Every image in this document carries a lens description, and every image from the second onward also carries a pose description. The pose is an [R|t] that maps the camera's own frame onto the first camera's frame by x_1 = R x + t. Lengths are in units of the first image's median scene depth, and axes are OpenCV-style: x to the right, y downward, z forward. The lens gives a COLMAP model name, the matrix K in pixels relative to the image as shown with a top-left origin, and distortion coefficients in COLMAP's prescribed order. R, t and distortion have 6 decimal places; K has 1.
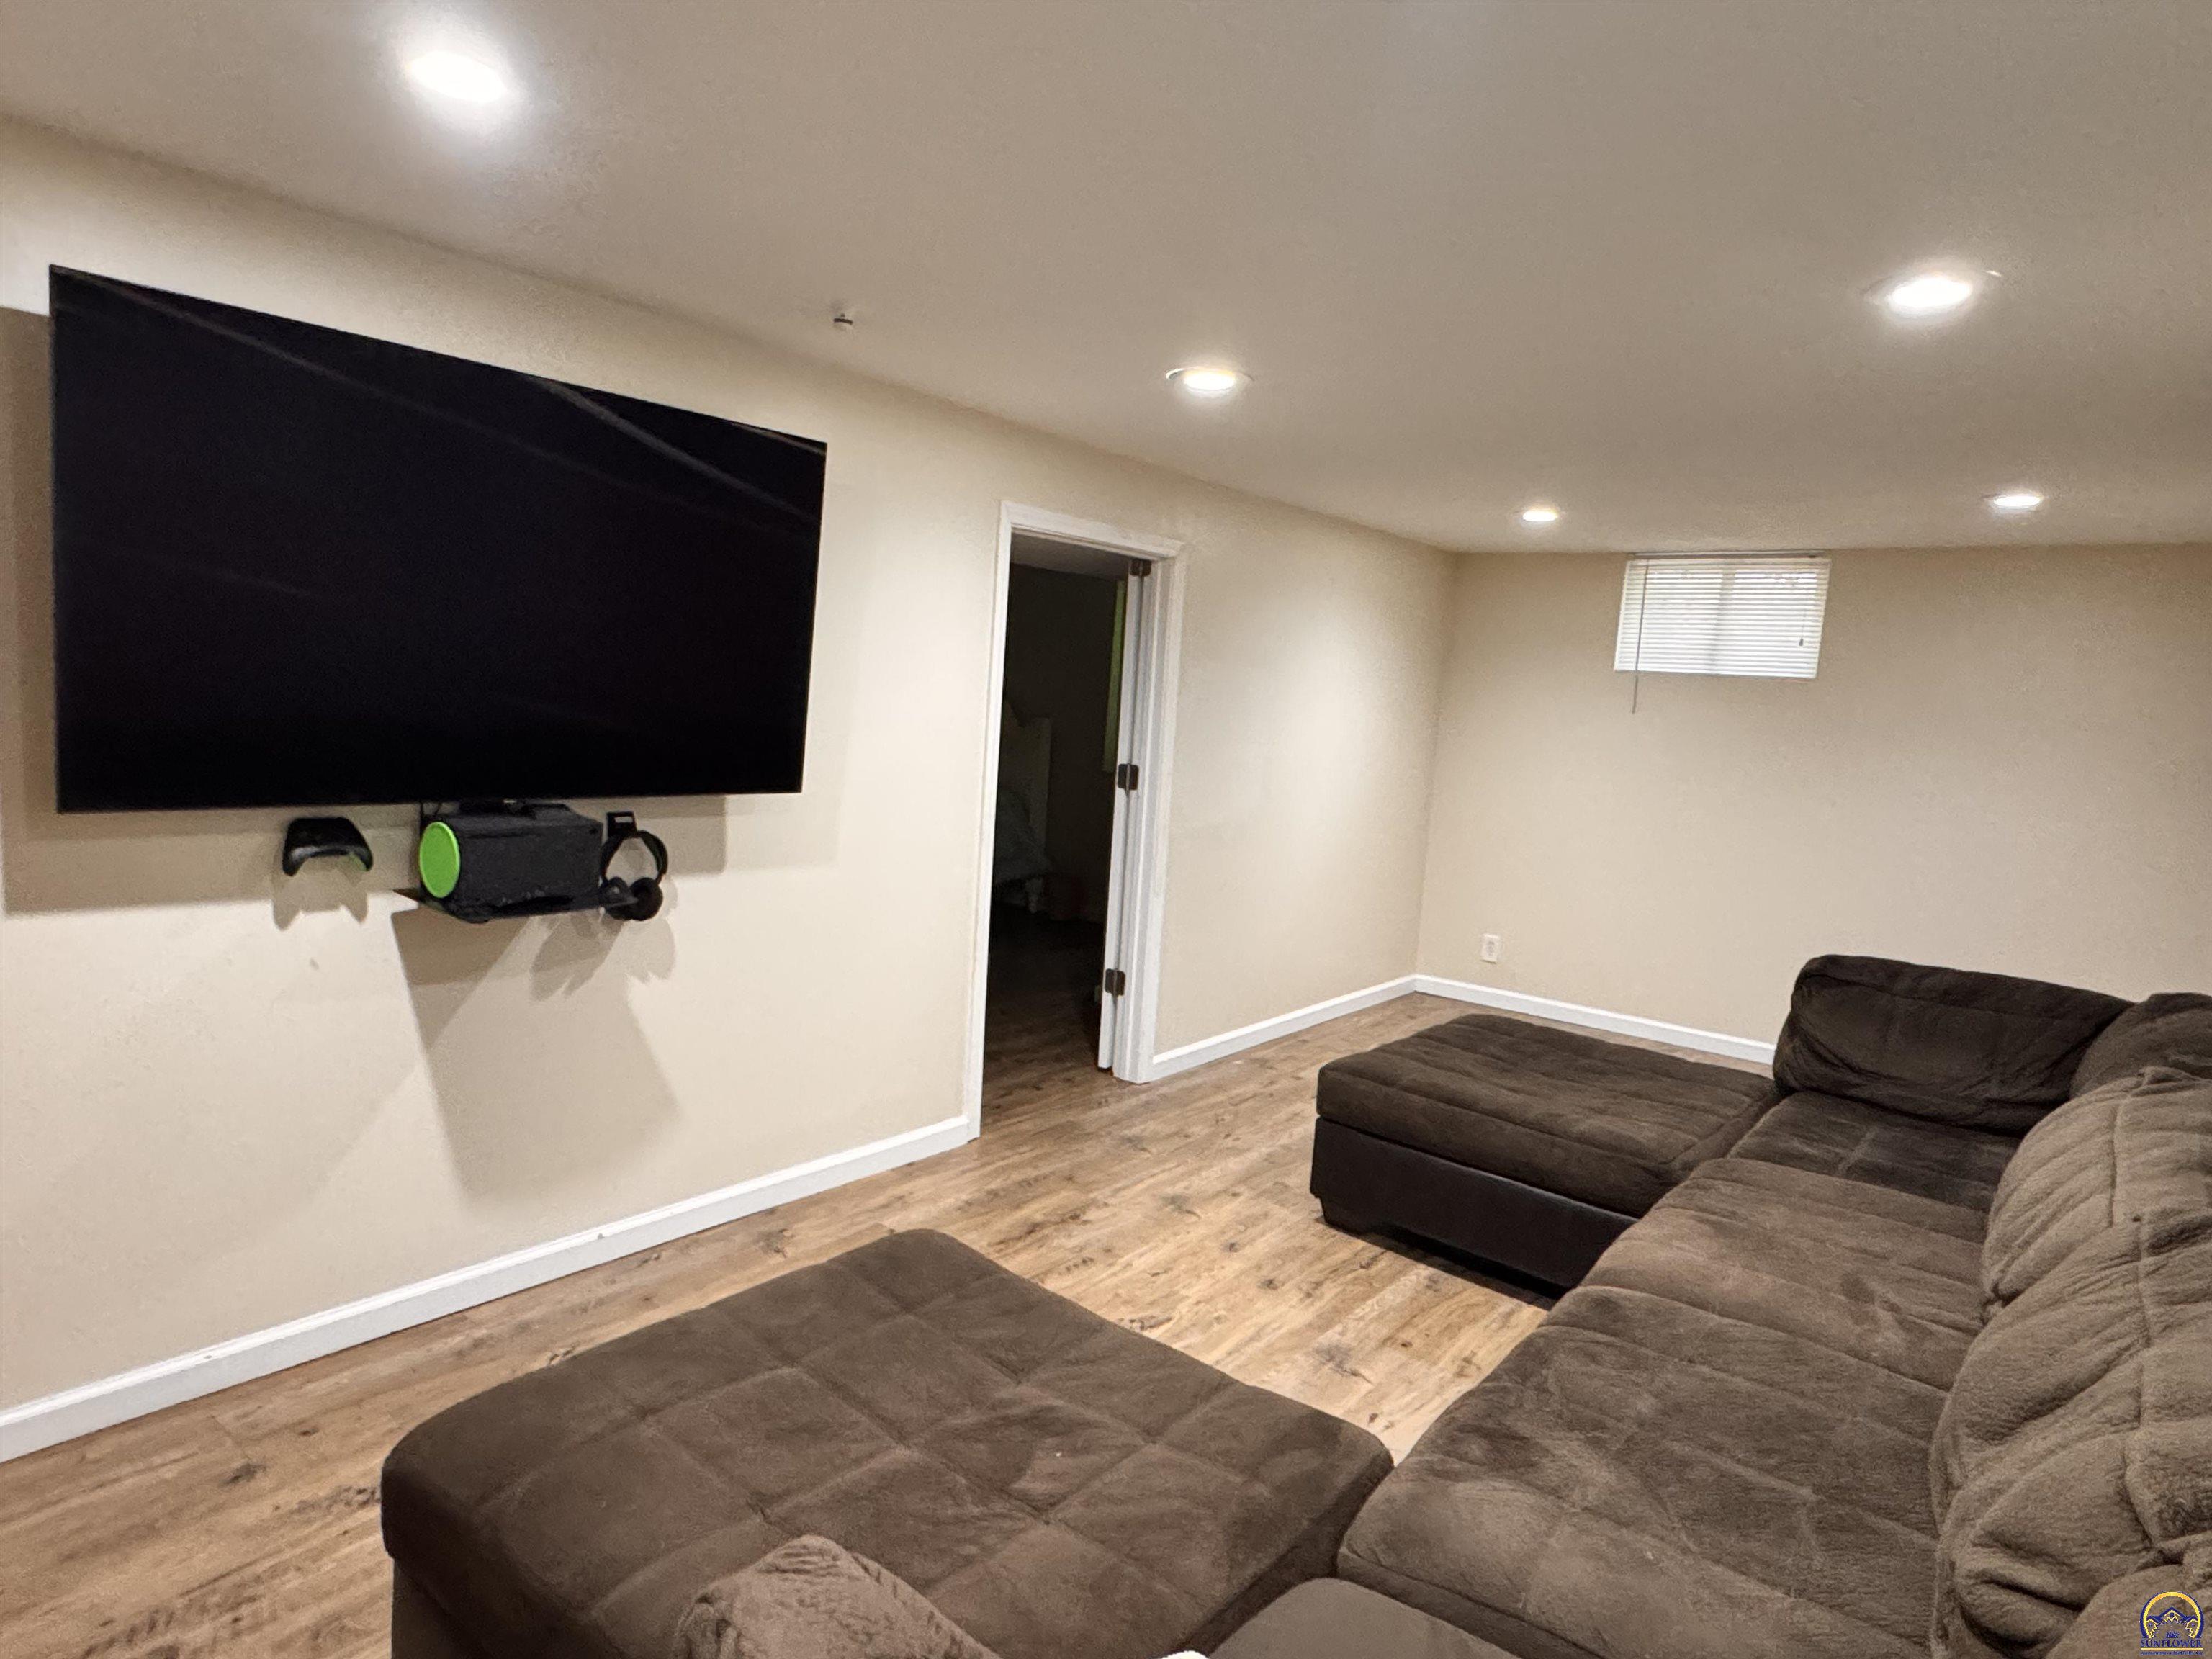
lens RADIAL K [[1315.1, 0, 1096.2], [0, 1315.1, 829.8], [0, 0, 1]] dist [0.004933, 0.001746]
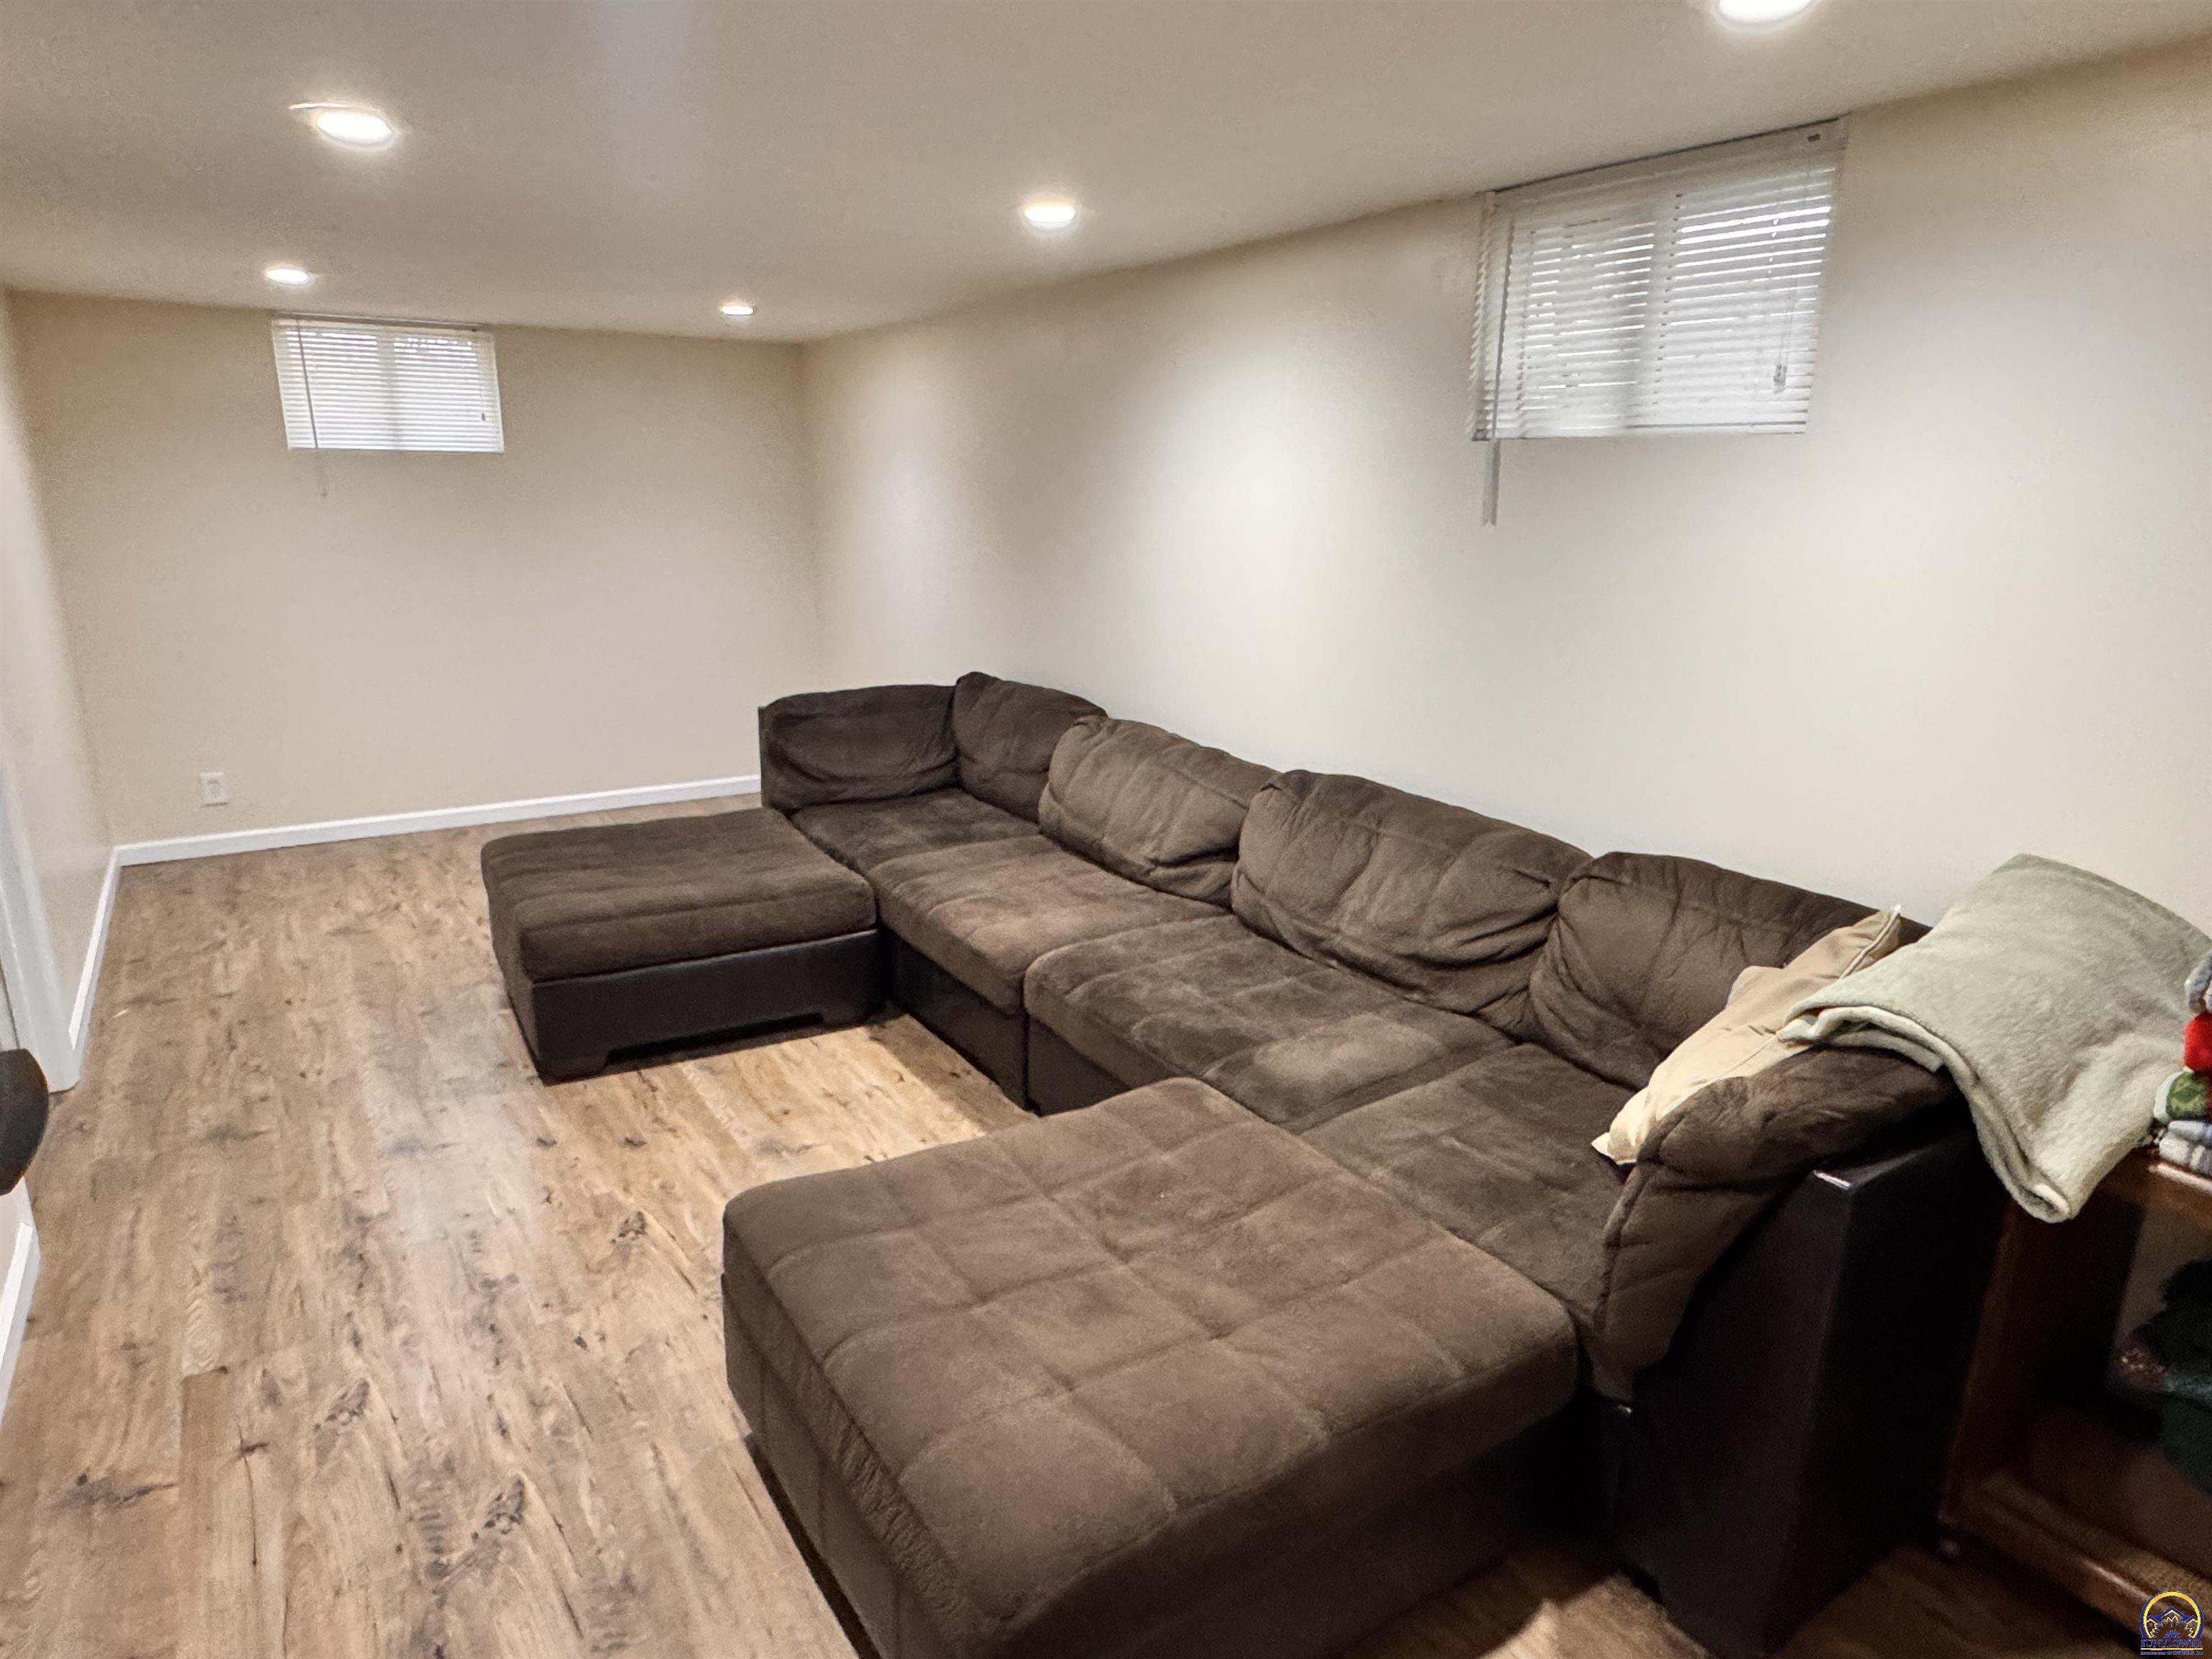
lens RADIAL K [[1315.1, 0, 1096.1], [0, 1315.1, 828.9], [0, 0, 1]] dist [0.004933, 0.001746]
pose [[0.311341, -0.298391, 0.902236, -0.526264], [0.108085, 0.954382, 0.278339, -0.105787], [-0.944132, 0.010860, 0.329389, 0.313394]]
